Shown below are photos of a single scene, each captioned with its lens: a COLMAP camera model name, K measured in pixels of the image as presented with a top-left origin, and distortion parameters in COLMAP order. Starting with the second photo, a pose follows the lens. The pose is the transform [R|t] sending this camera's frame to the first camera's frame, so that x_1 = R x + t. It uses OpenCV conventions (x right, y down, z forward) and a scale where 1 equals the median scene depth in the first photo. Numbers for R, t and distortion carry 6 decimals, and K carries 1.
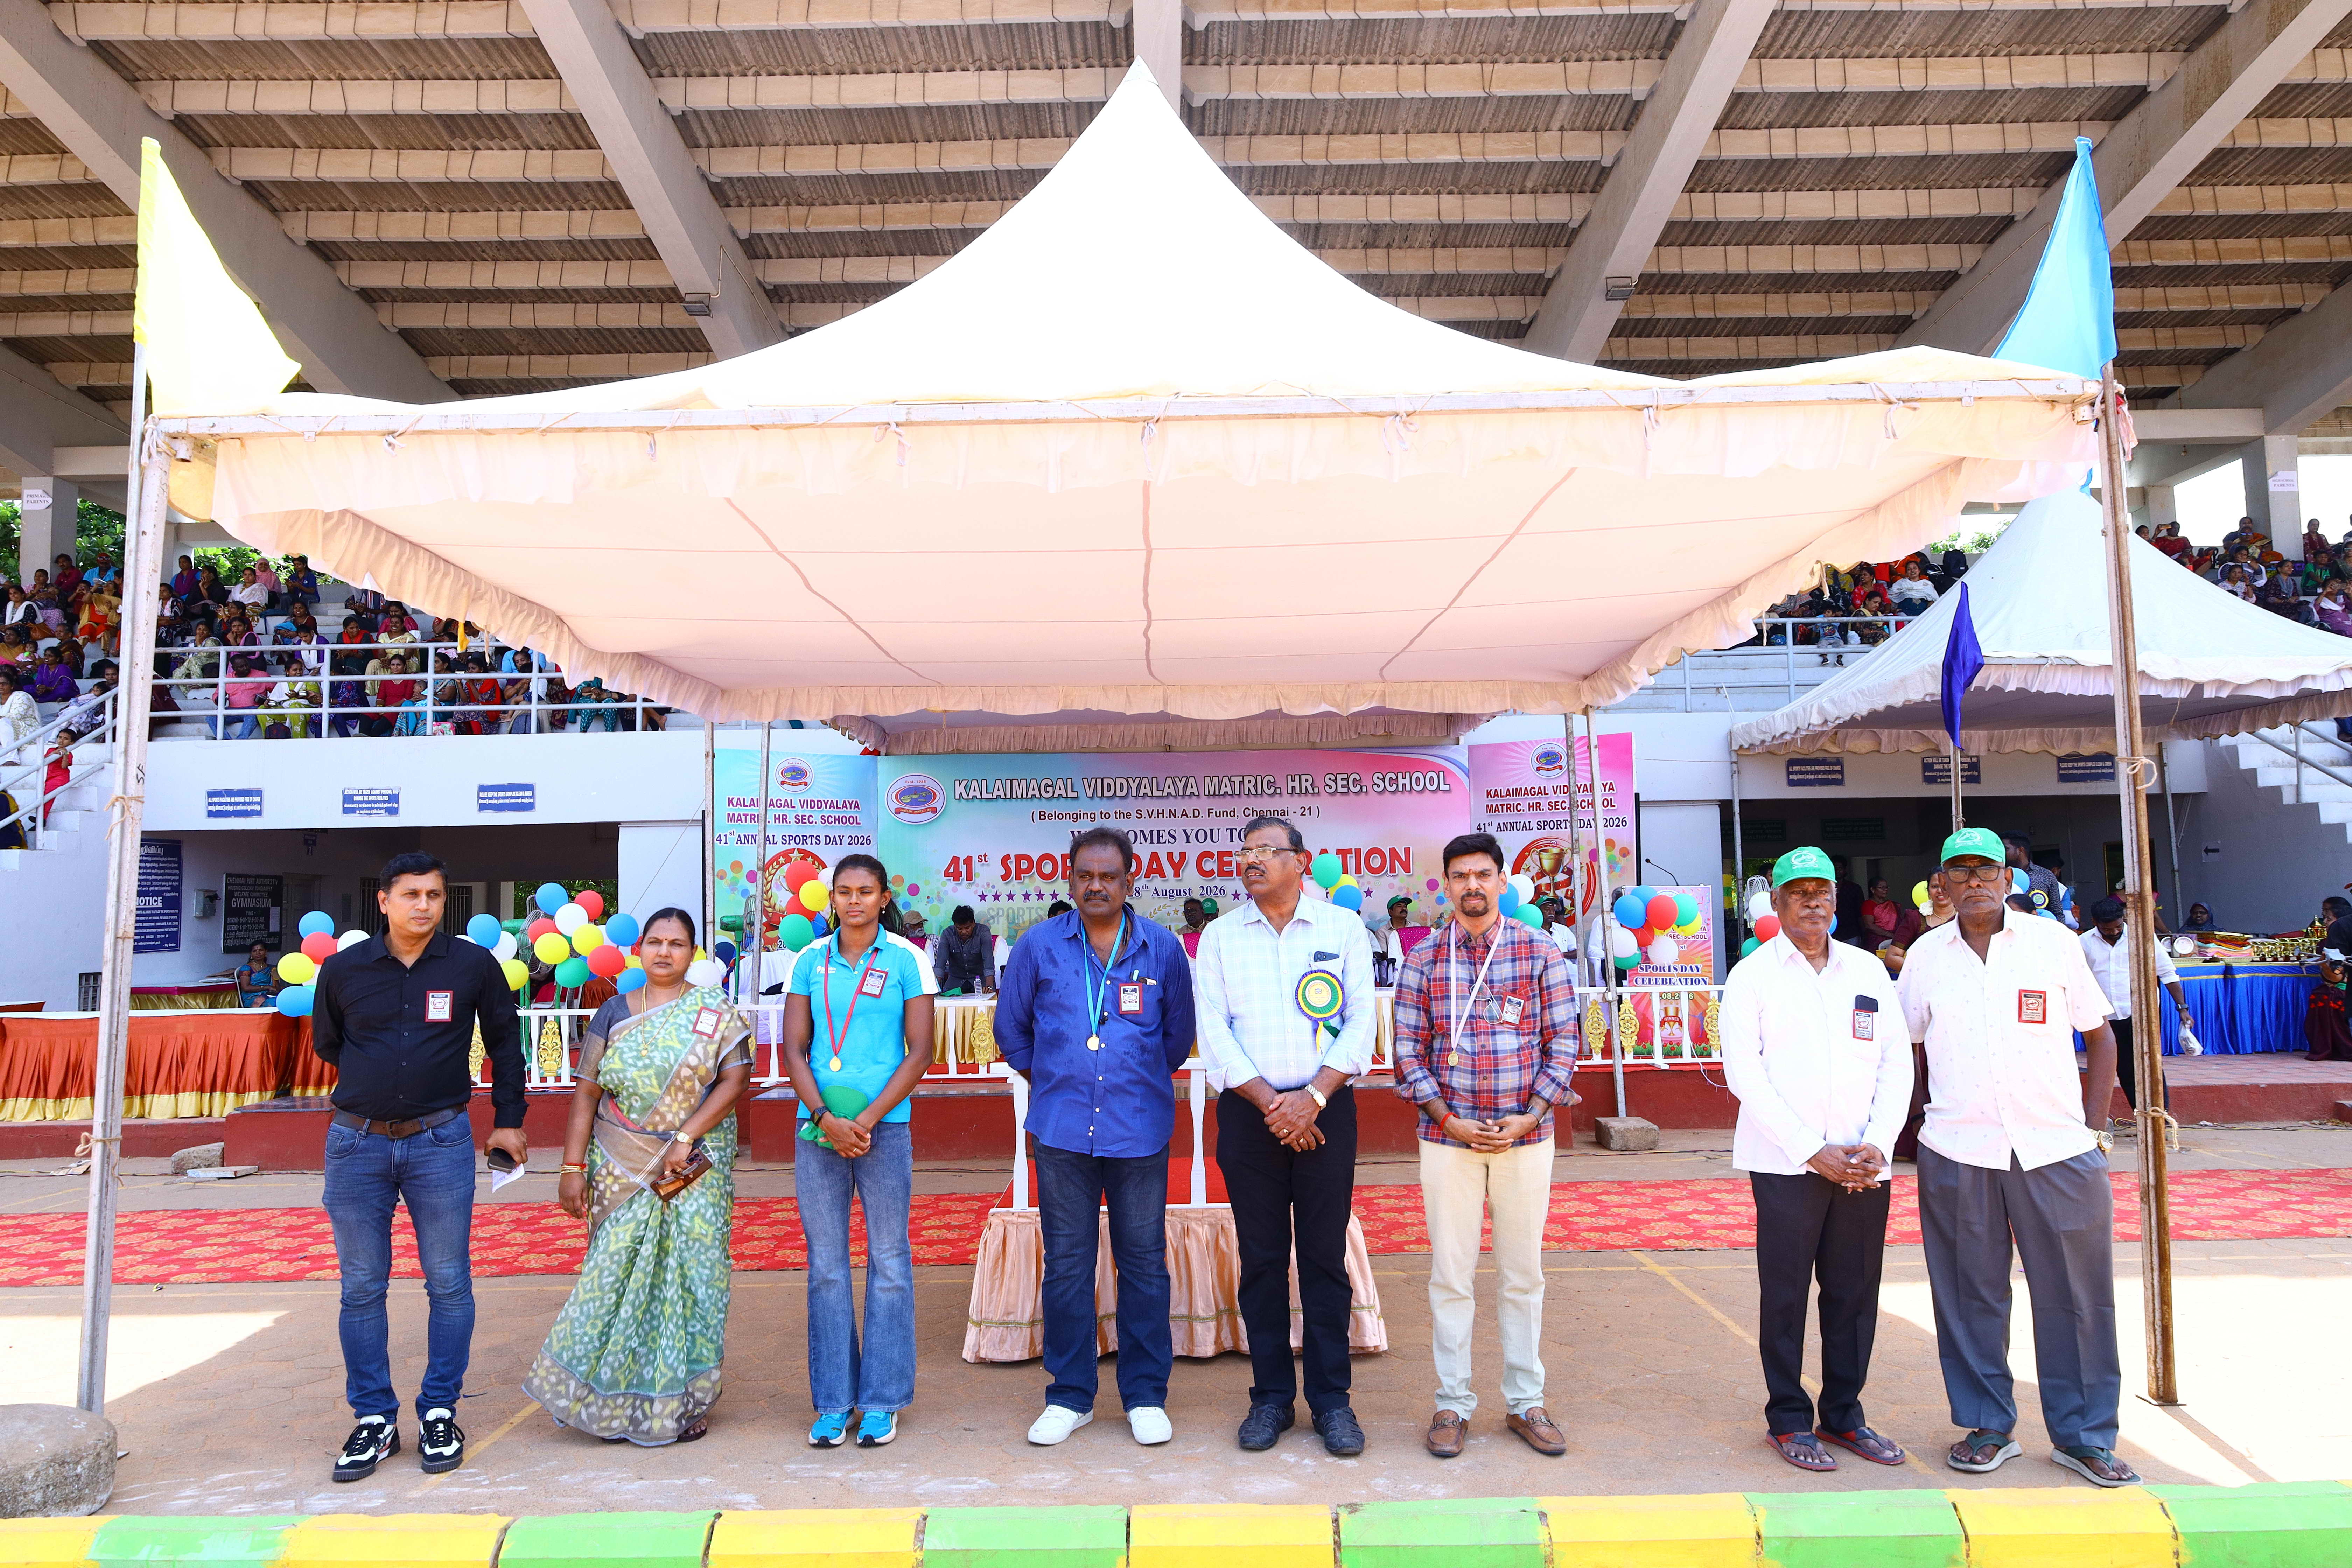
lens RADIAL K [[1631.9, 0, 1186.5], [0, 1631.9, 777.6], [0, 0, 1]] dist [0.011708, 0.003087]
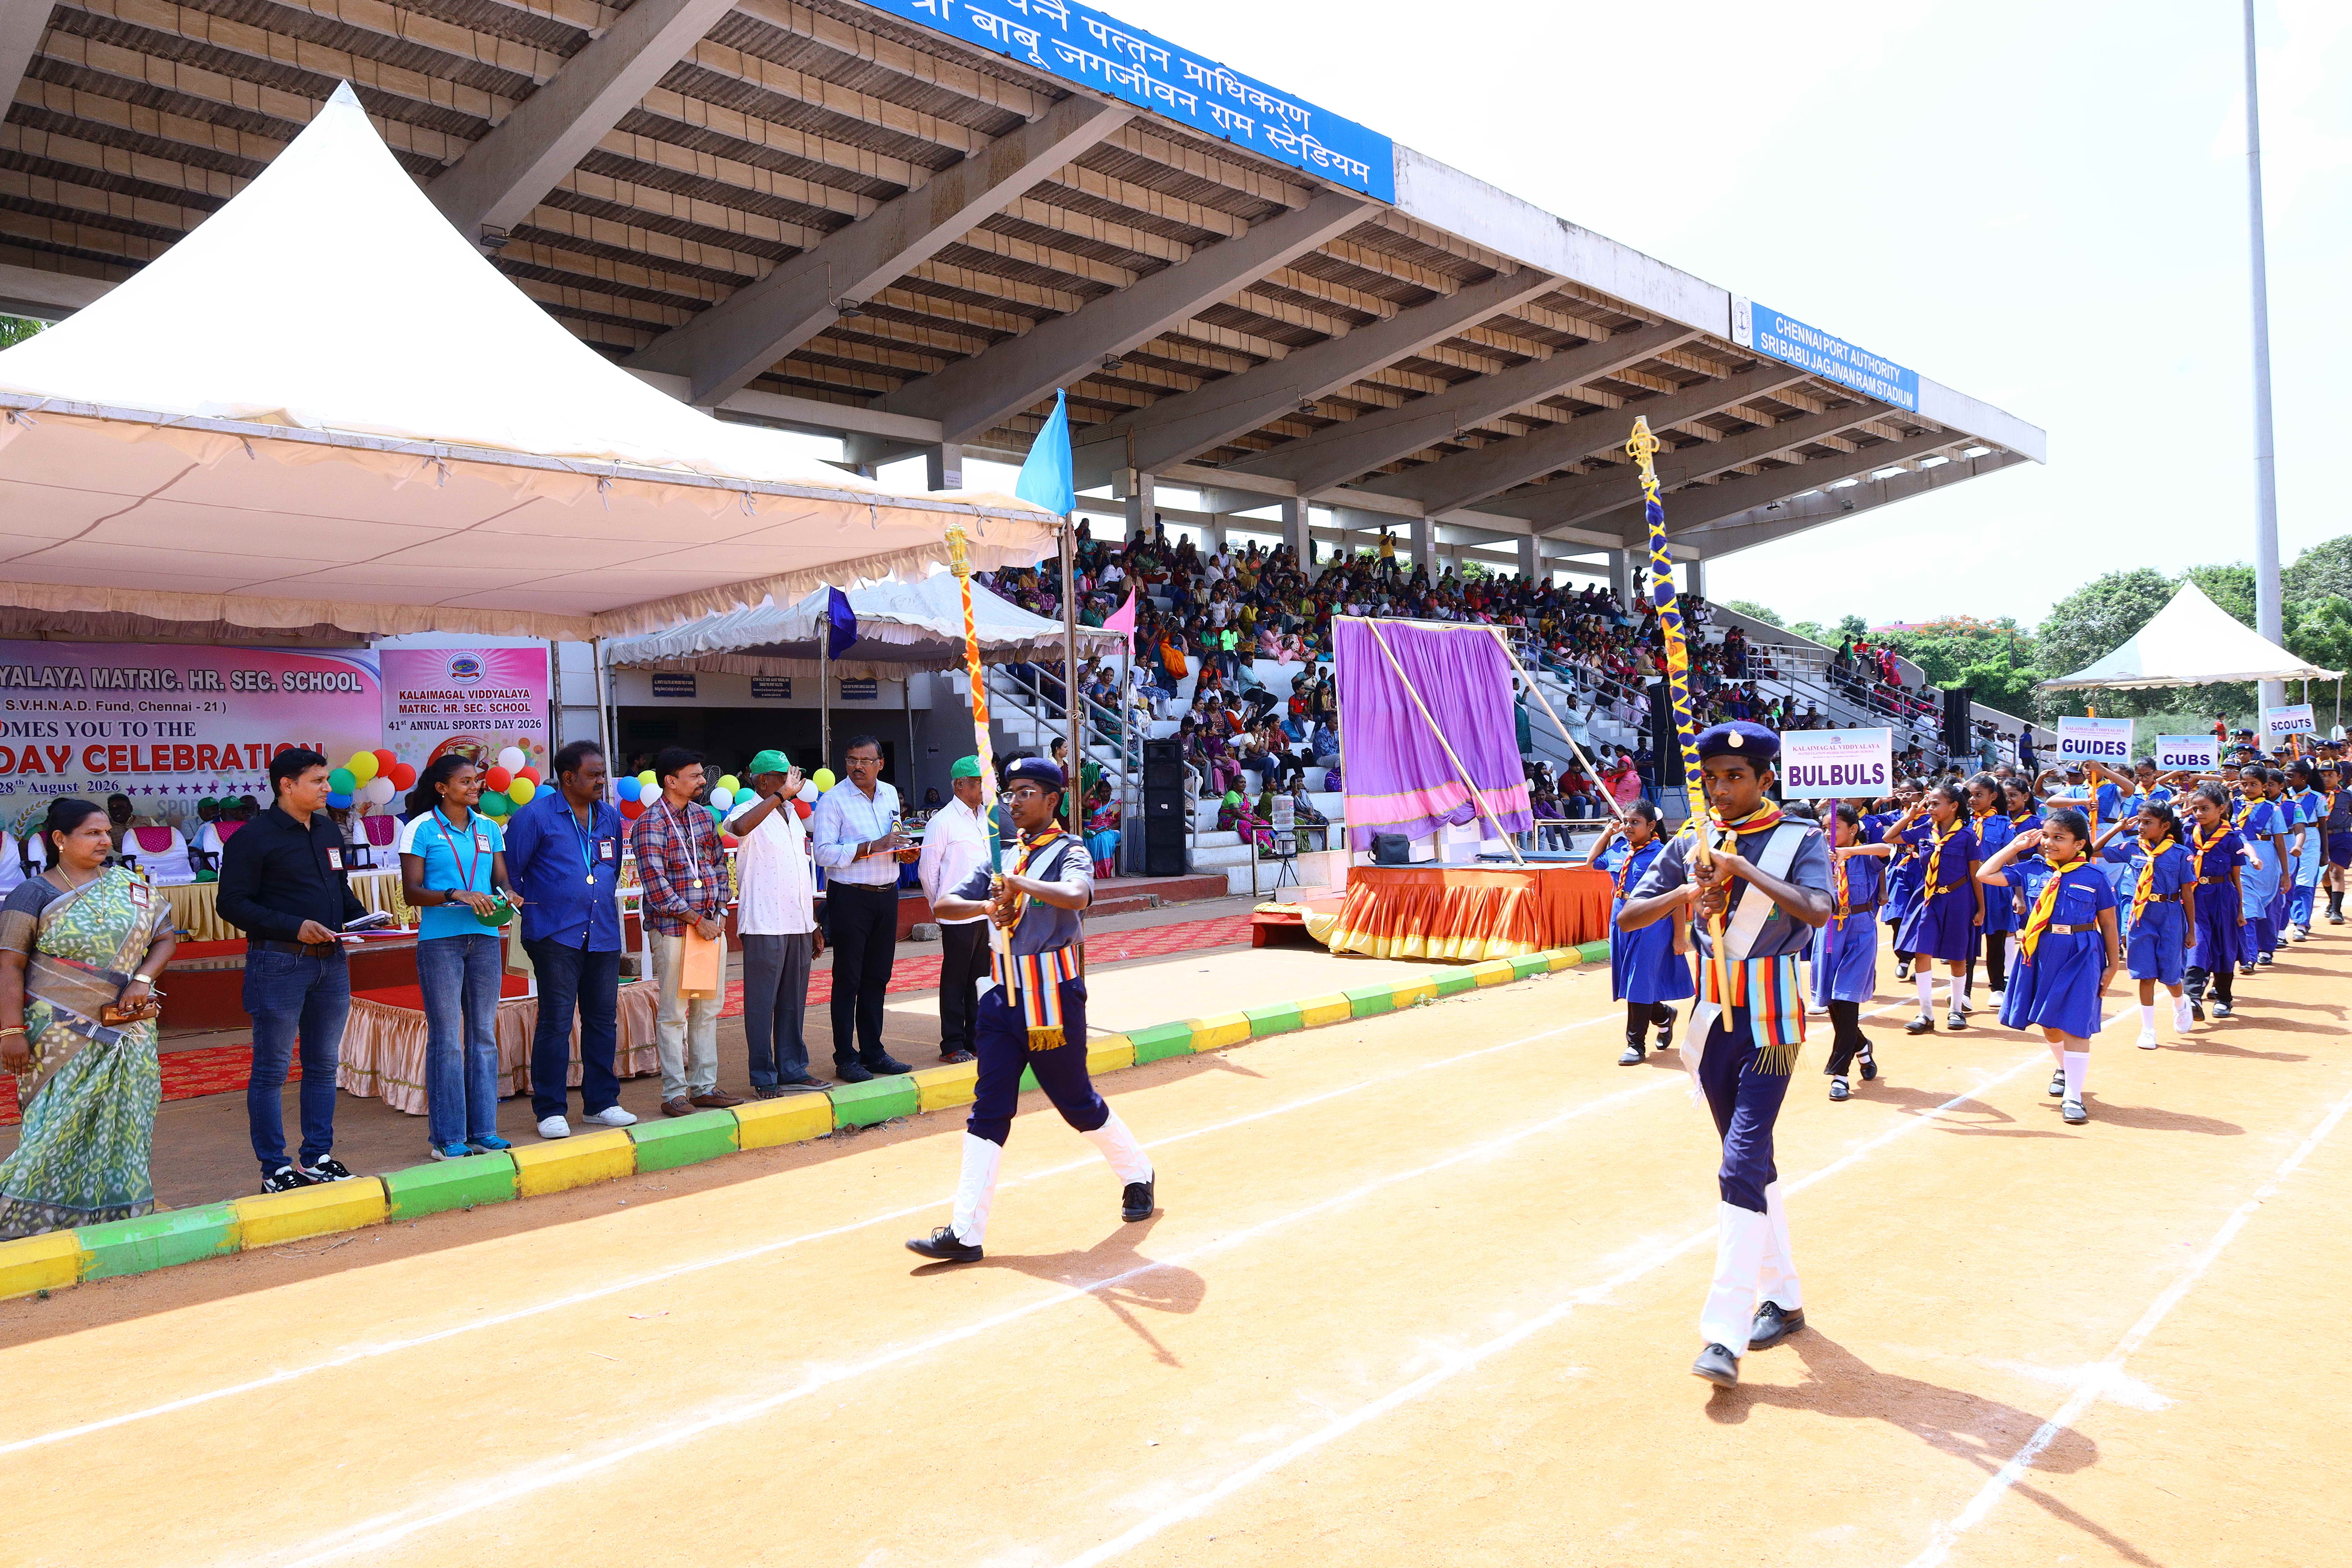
lens RADIAL K [[1604.2, 0, 1191.5], [0, 1604.2, 792.8], [0, 0, 1]] dist [-0.000973, -0.000679]
pose [[0.703868, -0.011071, 0.710245, -0.209157], [-0.041724, 0.997508, 0.056897, -0.008268], [-0.709105, -0.069682, 0.701652, -0.138076]]
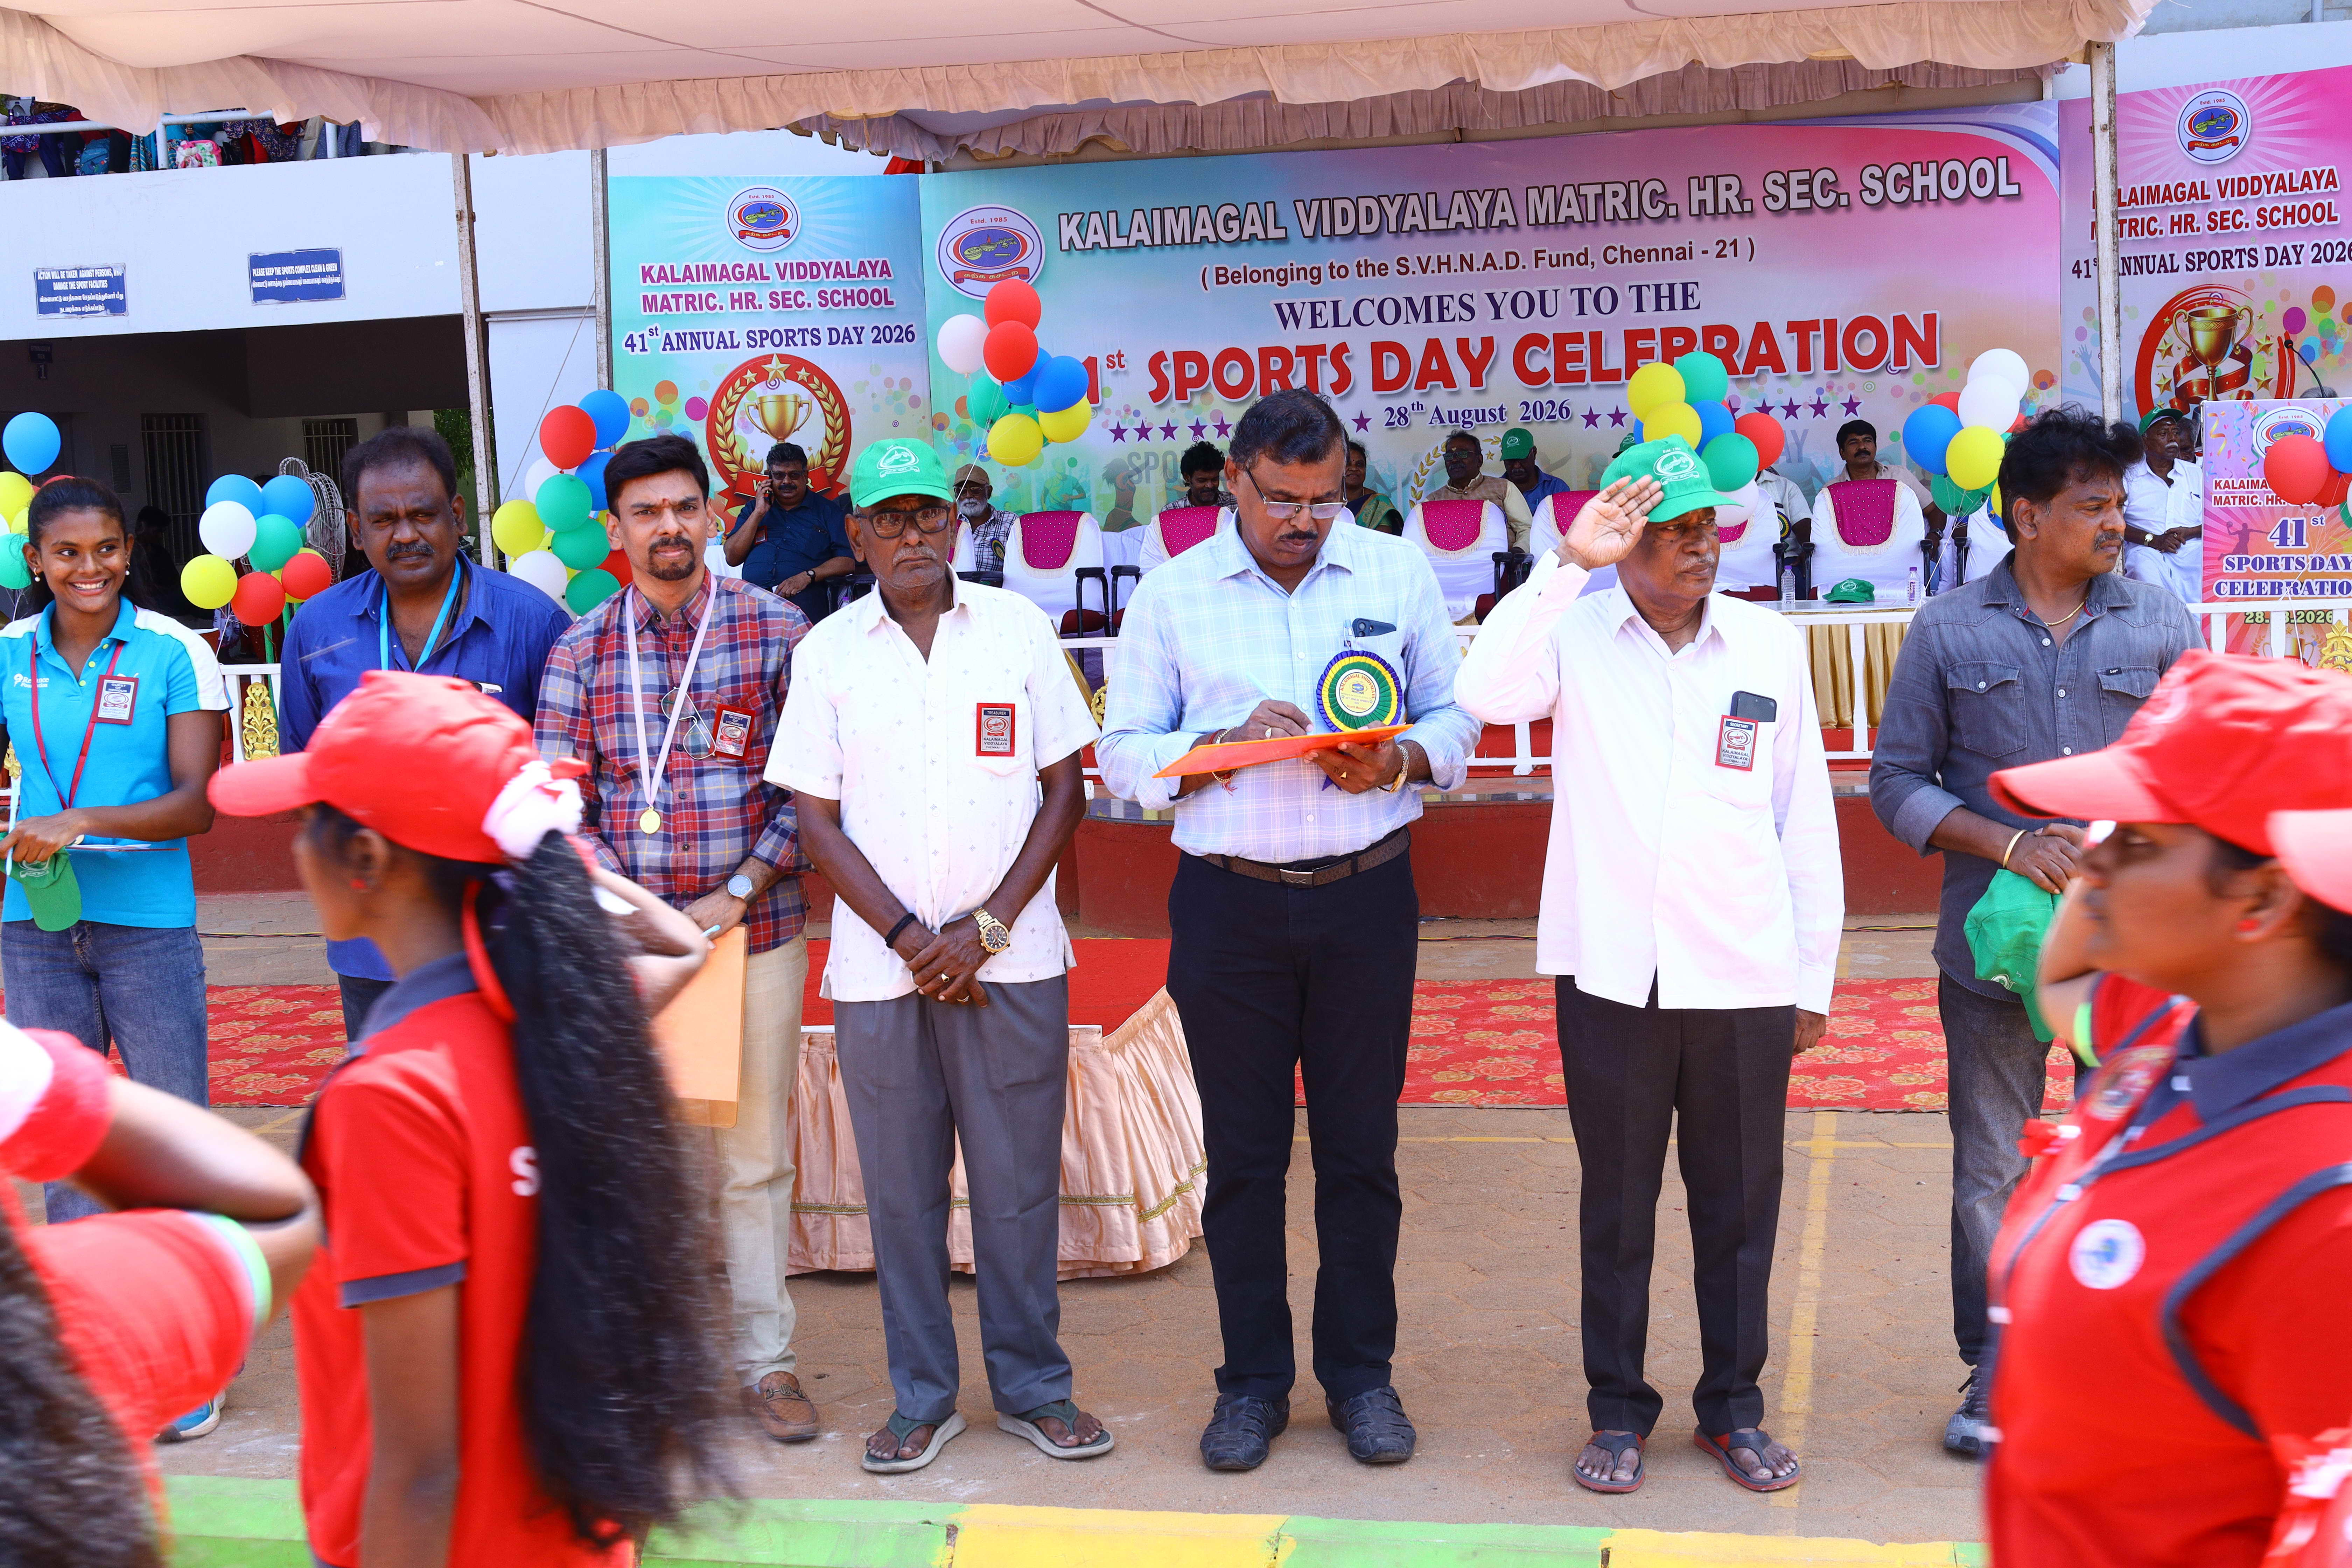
lens RADIAL K [[3192.7, 0, 1176.0], [0, 3192.7, 784.0], [0, 0, 1]] dist [0.016410, 0.010370]
pose [[0.973192, 0.001906, -0.229987, 0.137445], [0.043897, 0.980044, 0.193874, -0.016904], [0.225767, -0.198772, 0.953687, -0.025863]]
